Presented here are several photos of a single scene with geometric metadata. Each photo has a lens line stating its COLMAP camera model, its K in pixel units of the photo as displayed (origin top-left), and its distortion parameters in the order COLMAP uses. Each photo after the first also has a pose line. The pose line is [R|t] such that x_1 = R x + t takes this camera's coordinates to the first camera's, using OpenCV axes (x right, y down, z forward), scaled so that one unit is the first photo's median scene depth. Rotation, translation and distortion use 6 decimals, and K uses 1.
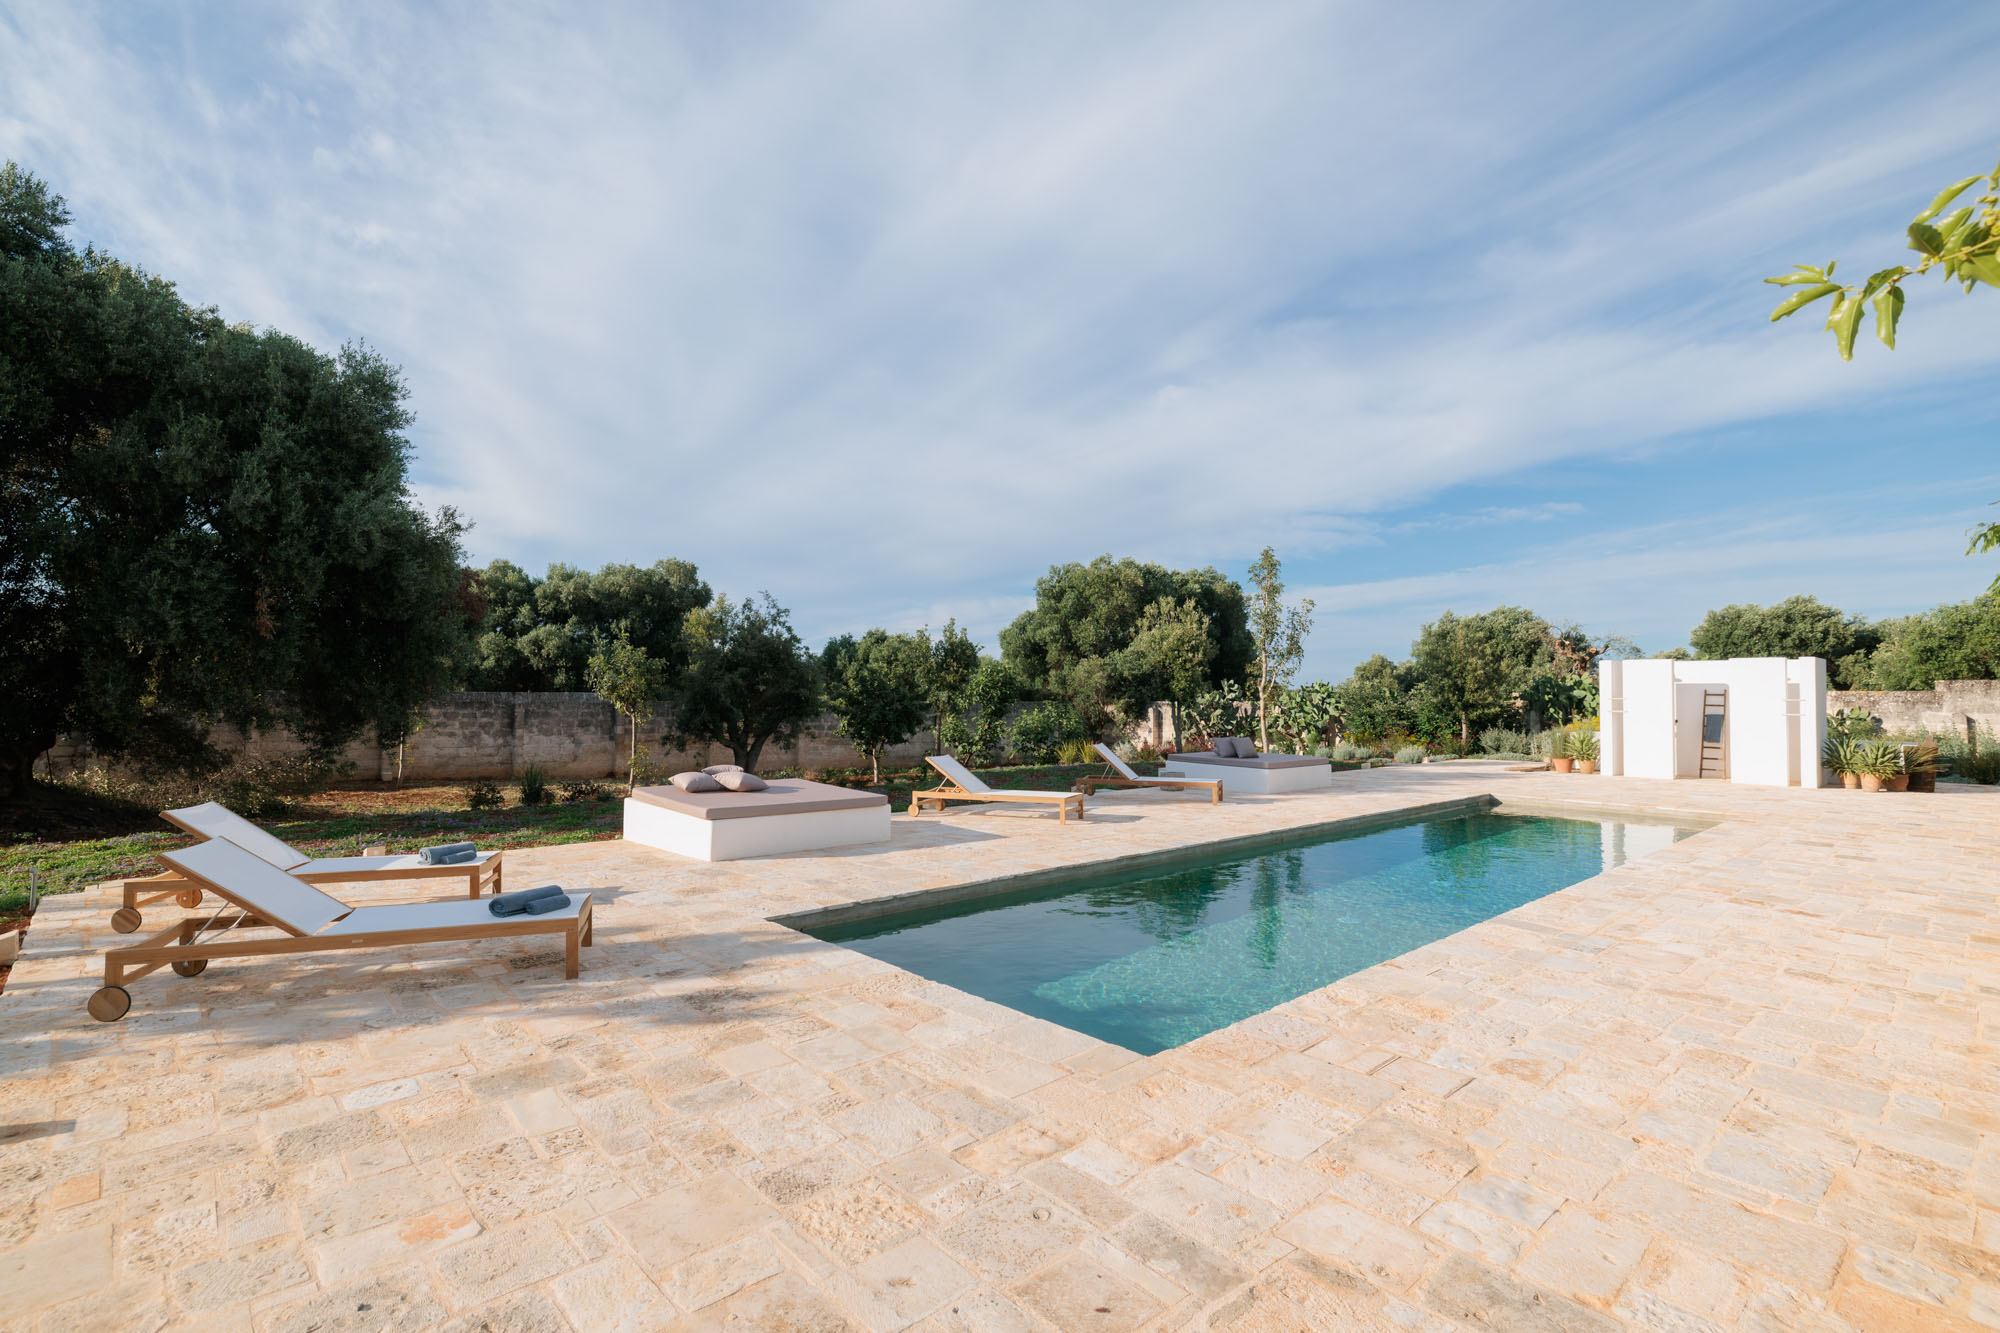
lens RADIAL K [[974.3, 0, 1029.9], [0, 974.3, 687.0], [0, 0, 1]] dist [0.042422, 0.000795]
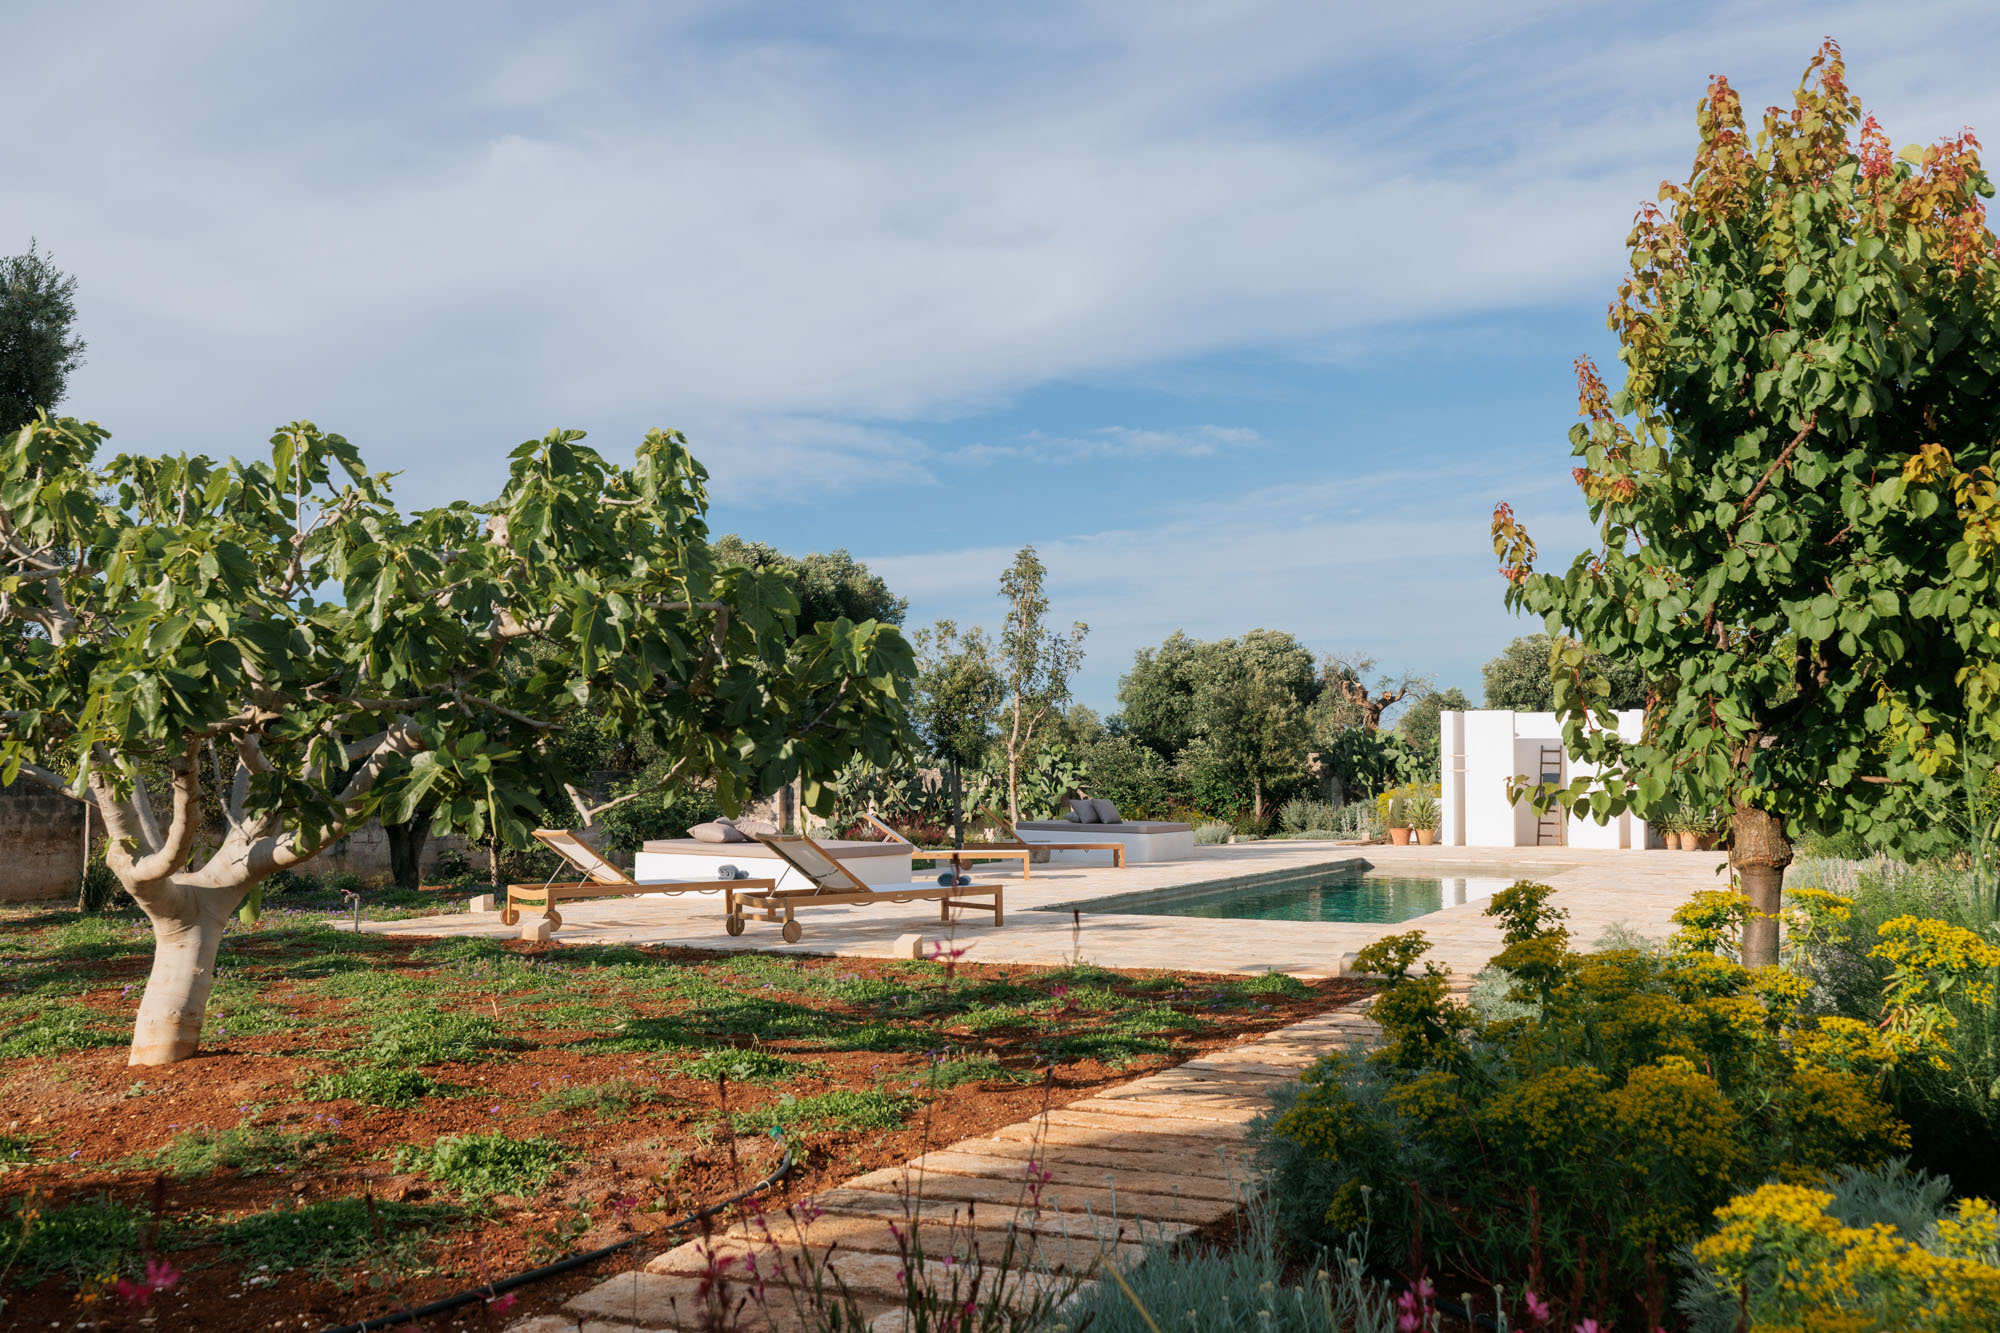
lens RADIAL K [[2004.9, 0, 976.9], [0, 2004.9, 655.4], [0, 0, 1]] dist [0.056797, 0.000000]
pose [[0.933454, 0.019586, 0.358163, -0.368541], [-0.001123, 0.998663, -0.051683, 0.013316], [-0.358697, 0.047842, 0.932227, -0.421990]]
